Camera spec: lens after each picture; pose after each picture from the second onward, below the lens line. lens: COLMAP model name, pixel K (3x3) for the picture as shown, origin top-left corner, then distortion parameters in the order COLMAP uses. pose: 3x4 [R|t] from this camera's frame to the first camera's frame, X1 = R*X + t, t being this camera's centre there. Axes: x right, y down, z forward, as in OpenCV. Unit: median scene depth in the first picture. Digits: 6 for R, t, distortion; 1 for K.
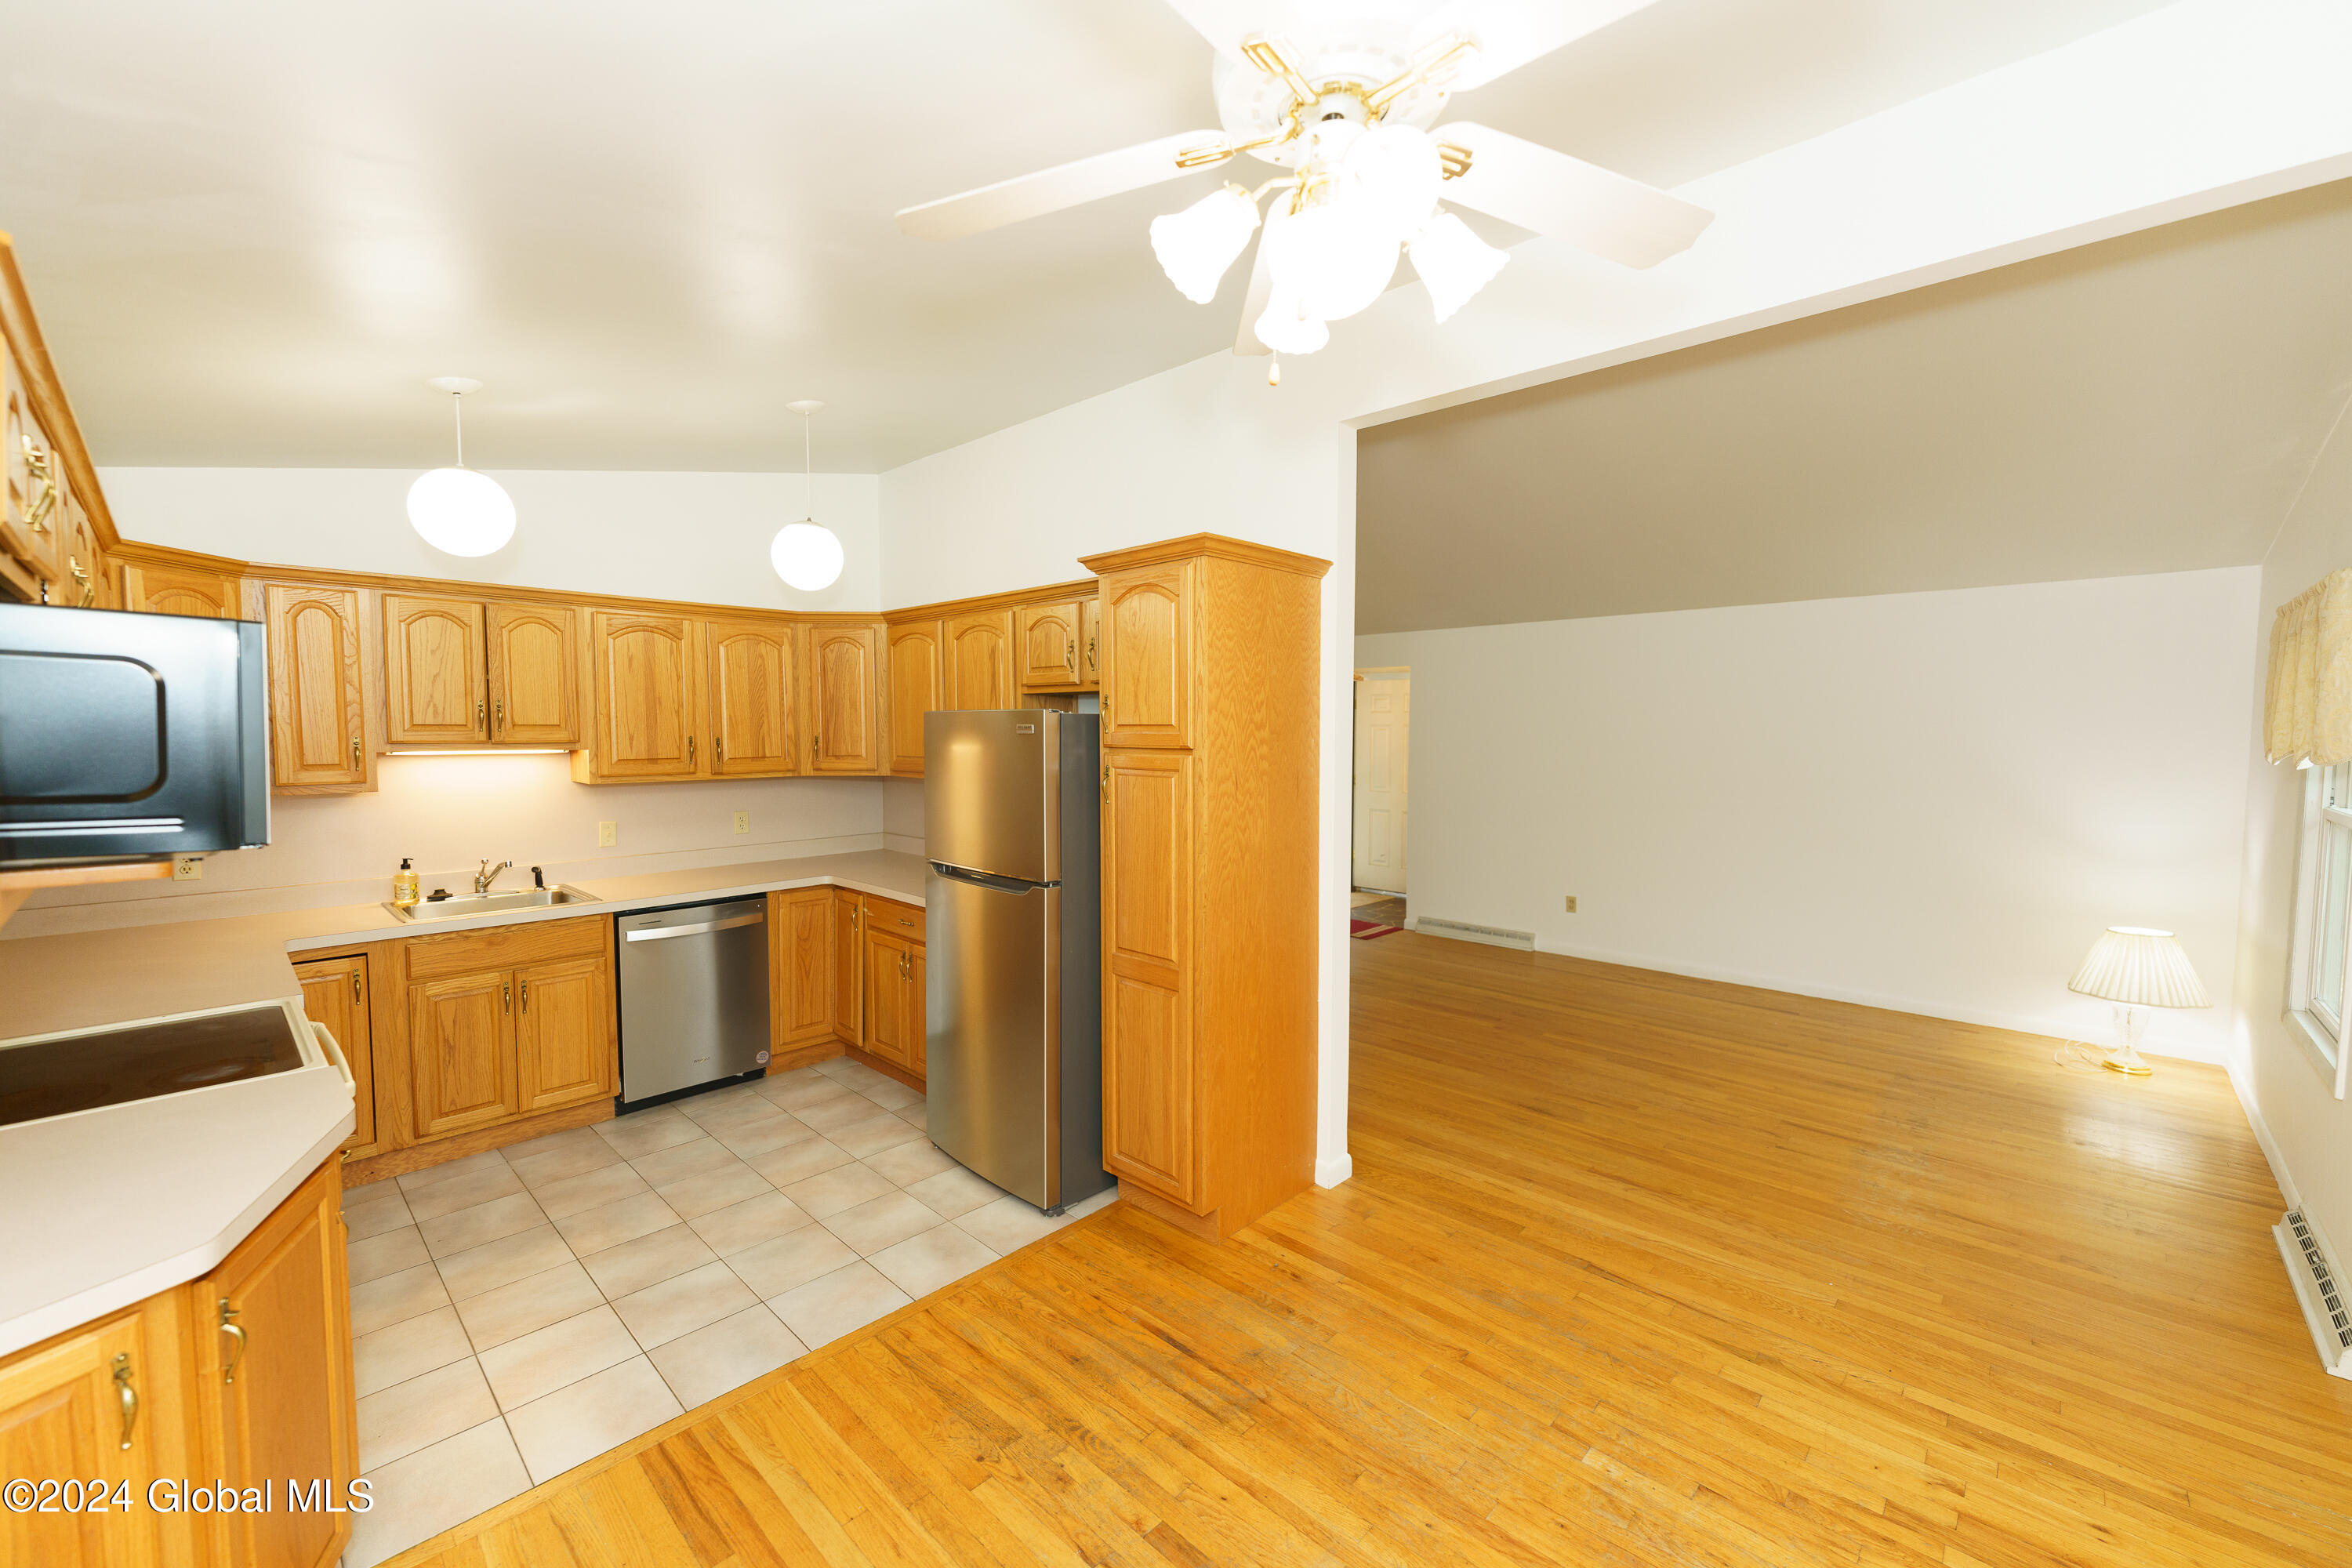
lens RADIAL K [[938.9, 0, 1176.0], [0, 938.9, 778.8], [0, 0, 1]] dist [0.000518, -0.000123]
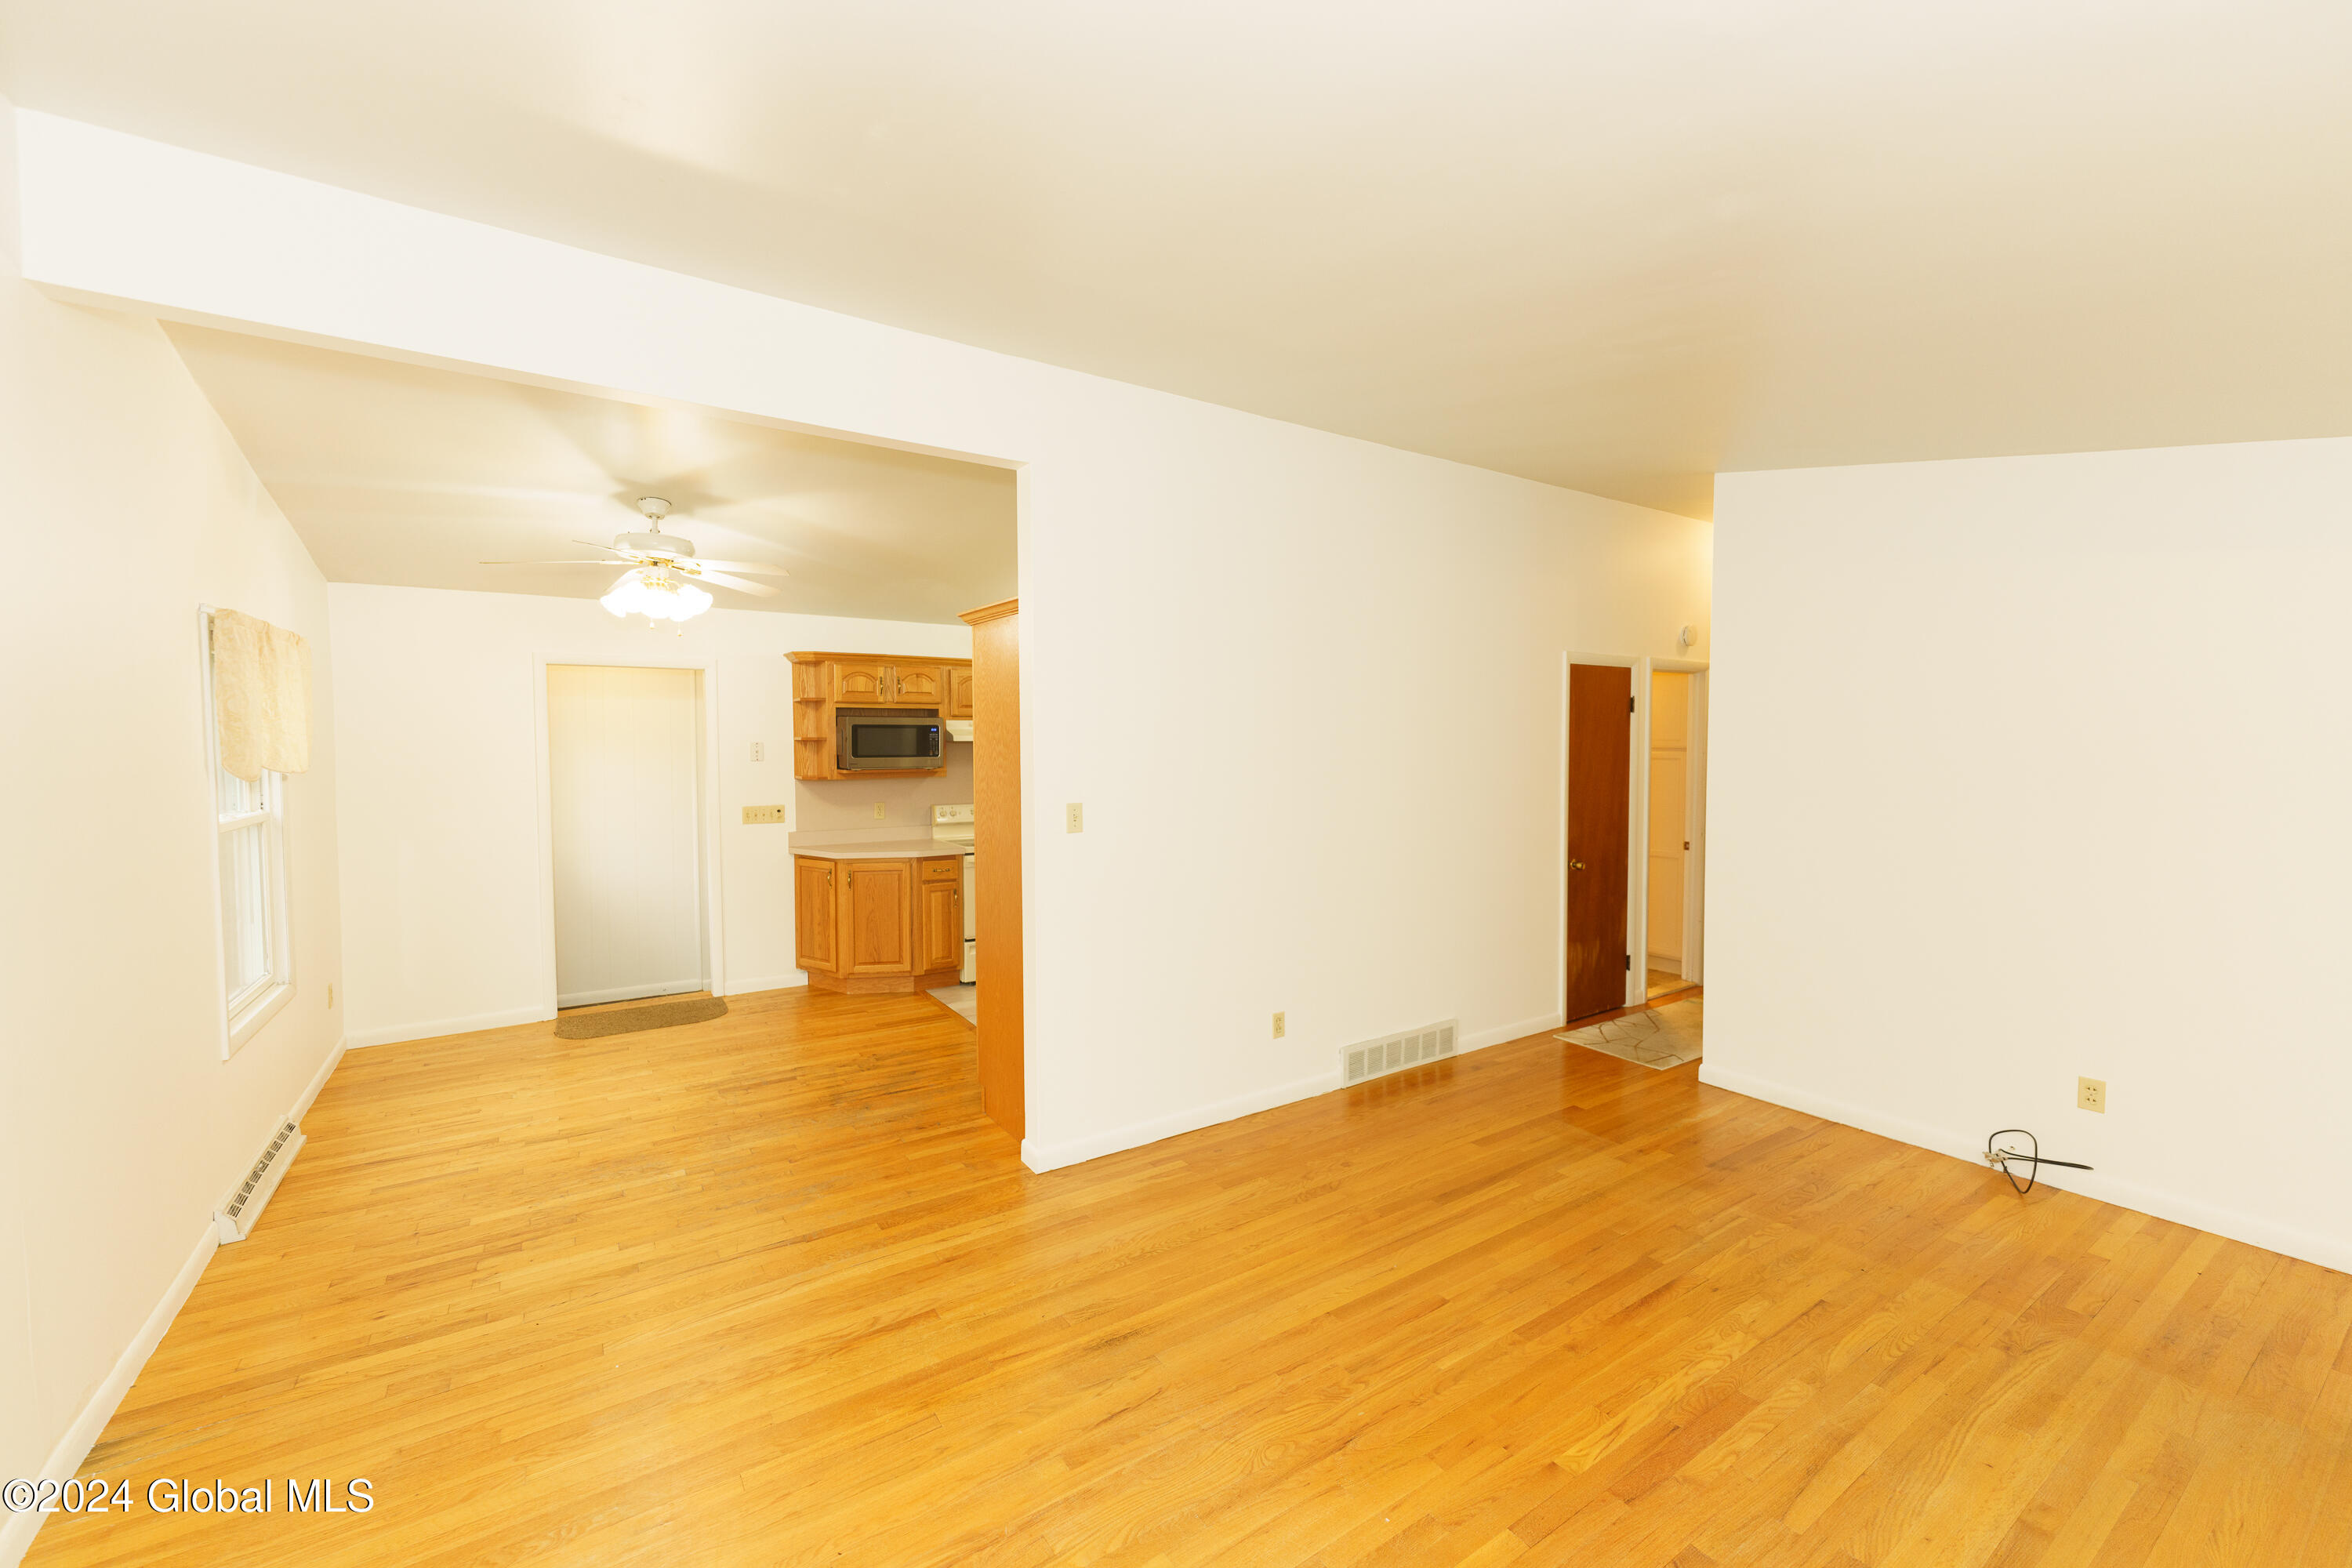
lens RADIAL K [[941.2, 0, 1175.5], [0, 941.2, 766.0], [0, 0, 1]] dist [0.002283, -0.000042]
pose [[-0.221546, 0.032406, -0.974611, 1.052212], [-0.054886, 0.997449, 0.045642, -0.077226], [0.973604, 0.063605, -0.219202, 1.228581]]
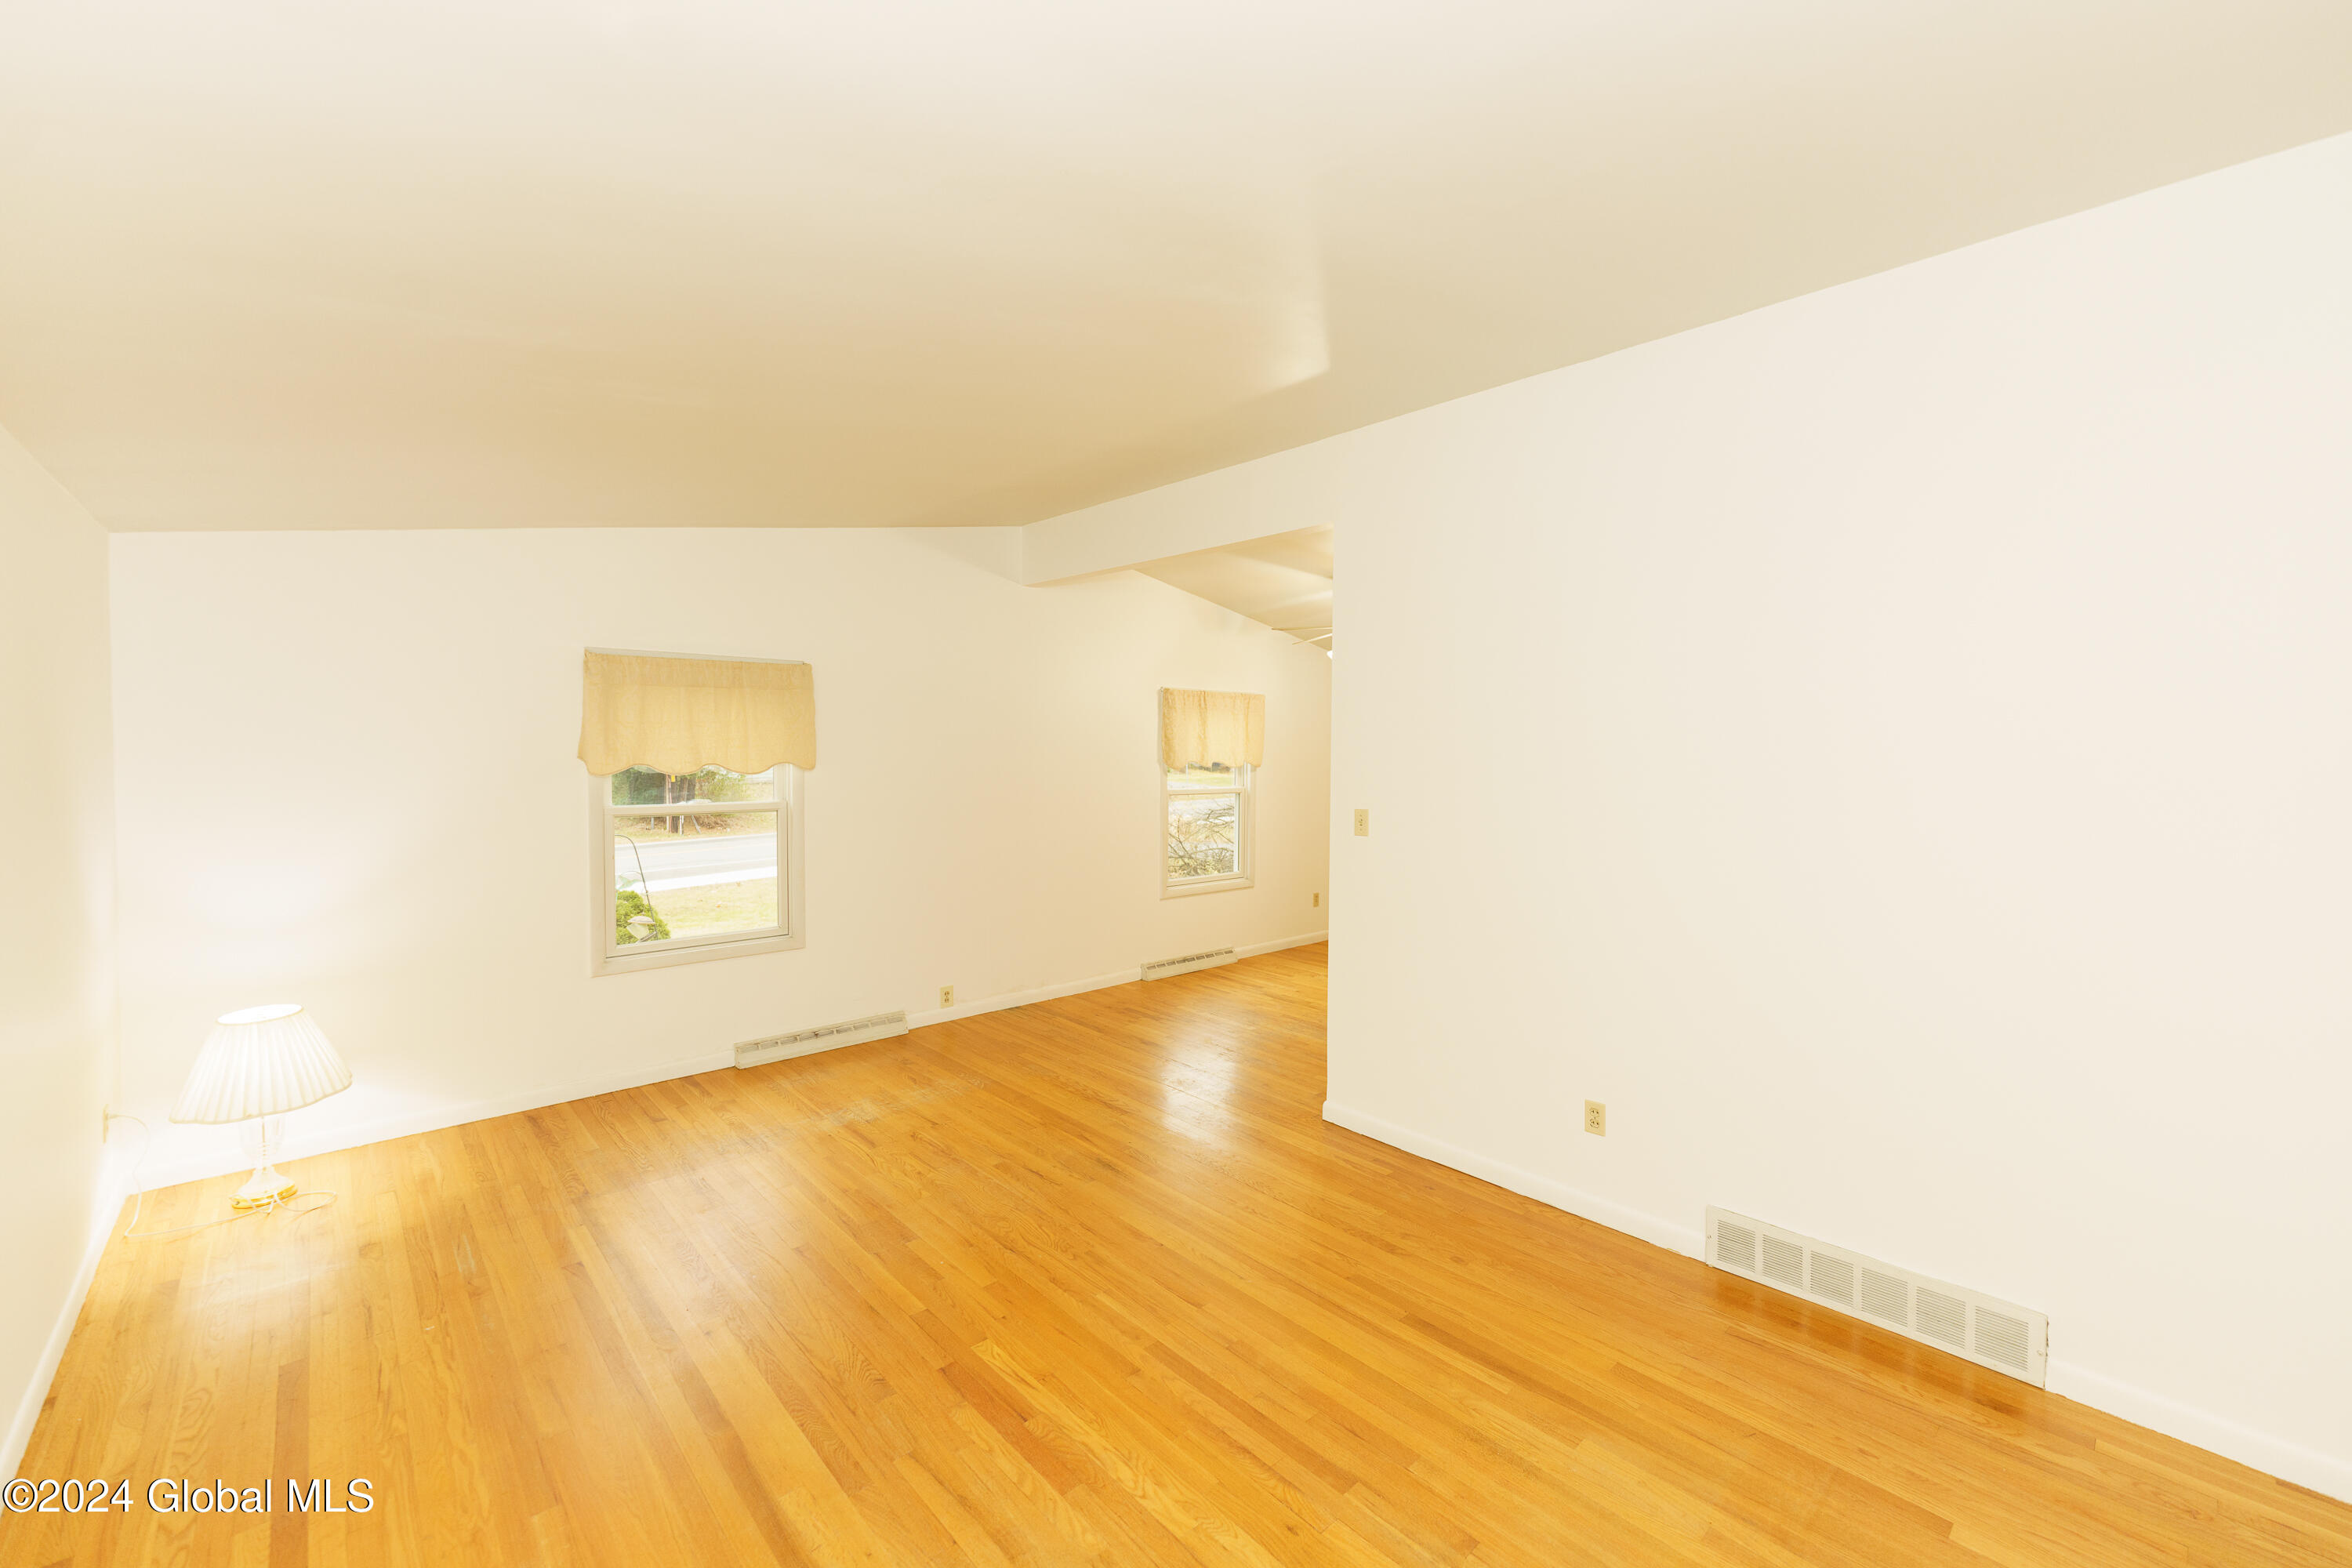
lens RADIAL K [[941.2, 0, 1175.5], [0, 941.2, 766.0], [0, 0, 1]] dist [0.002283, -0.000042]
pose [[-0.997771, -0.006895, 0.066367, 0.272494], [-0.001733, 0.996989, 0.077523, -0.122863], [-0.066702, 0.077235, -0.994779, 2.010816]]
